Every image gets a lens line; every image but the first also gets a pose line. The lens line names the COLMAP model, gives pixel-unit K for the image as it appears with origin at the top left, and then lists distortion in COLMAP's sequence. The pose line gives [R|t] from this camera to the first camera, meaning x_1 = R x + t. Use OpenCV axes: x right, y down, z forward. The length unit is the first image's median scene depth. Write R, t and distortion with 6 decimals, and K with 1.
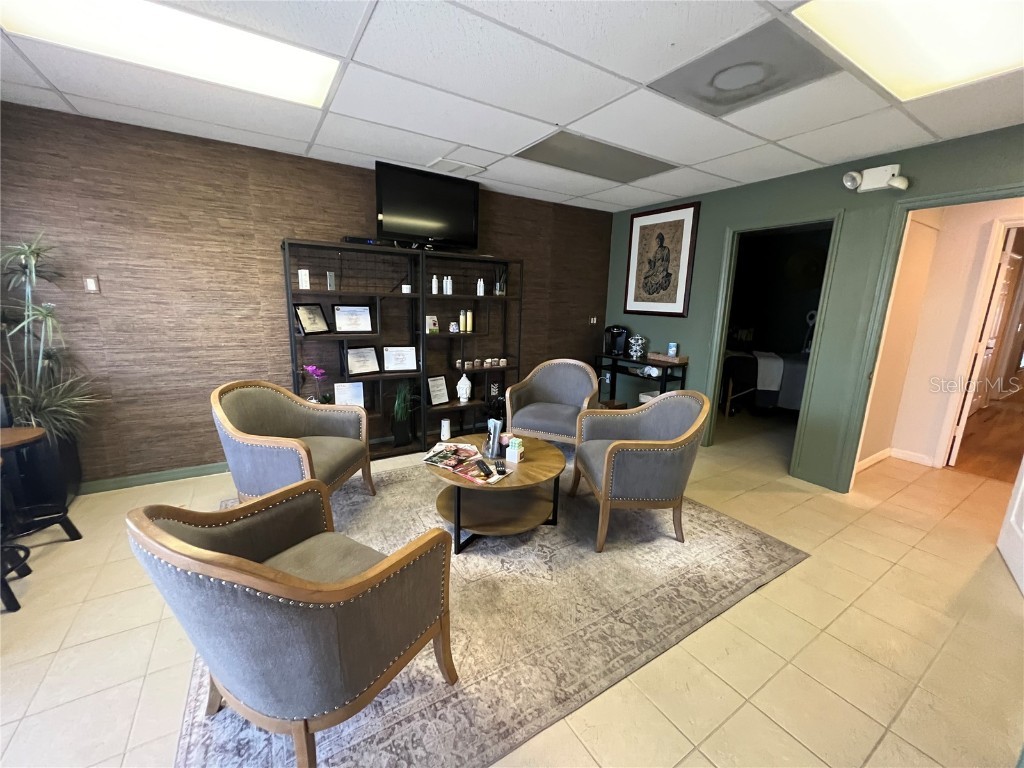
lens RADIAL K [[407.9, 0, 512.0], [0, 407.9, 384.0], [0, 0, 1]] dist [-0.002111, -0.000177]
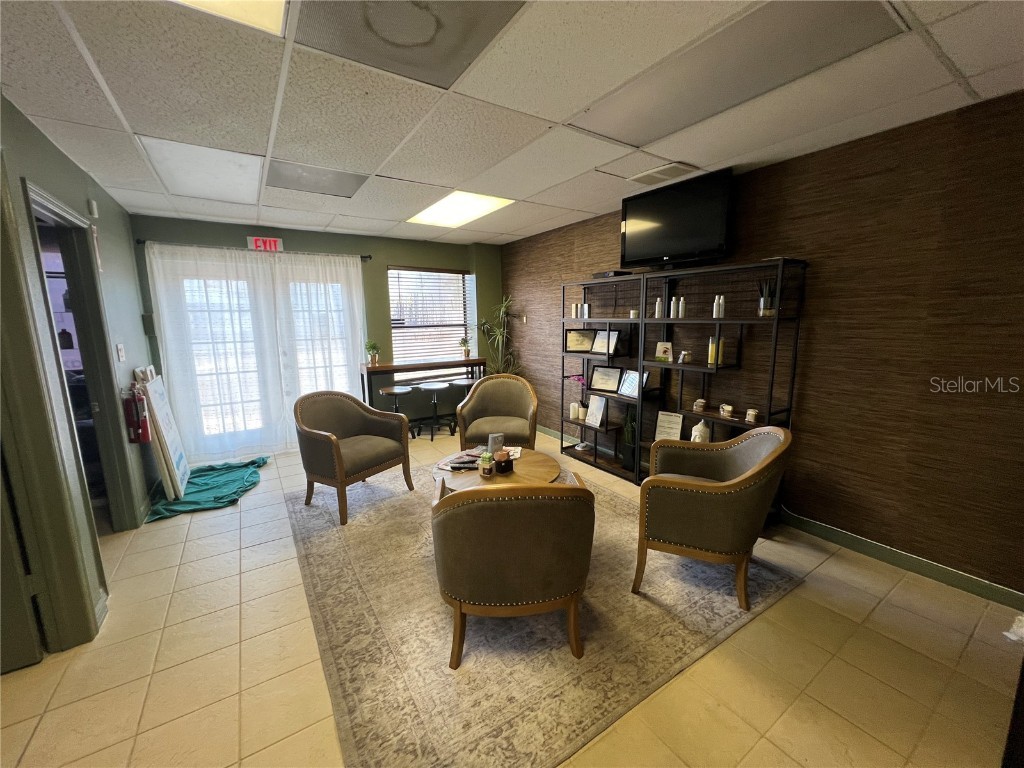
lens RADIAL K [[407.9, 0, 512.0], [0, 407.9, 384.0], [0, 0, 1]] dist [-0.002111, -0.000177]
pose [[0.015324, 0.133053, -0.990990, 0.988734], [-0.189503, 0.973530, 0.127779, -0.183048], [0.981761, 0.185837, 0.040132, 0.926581]]
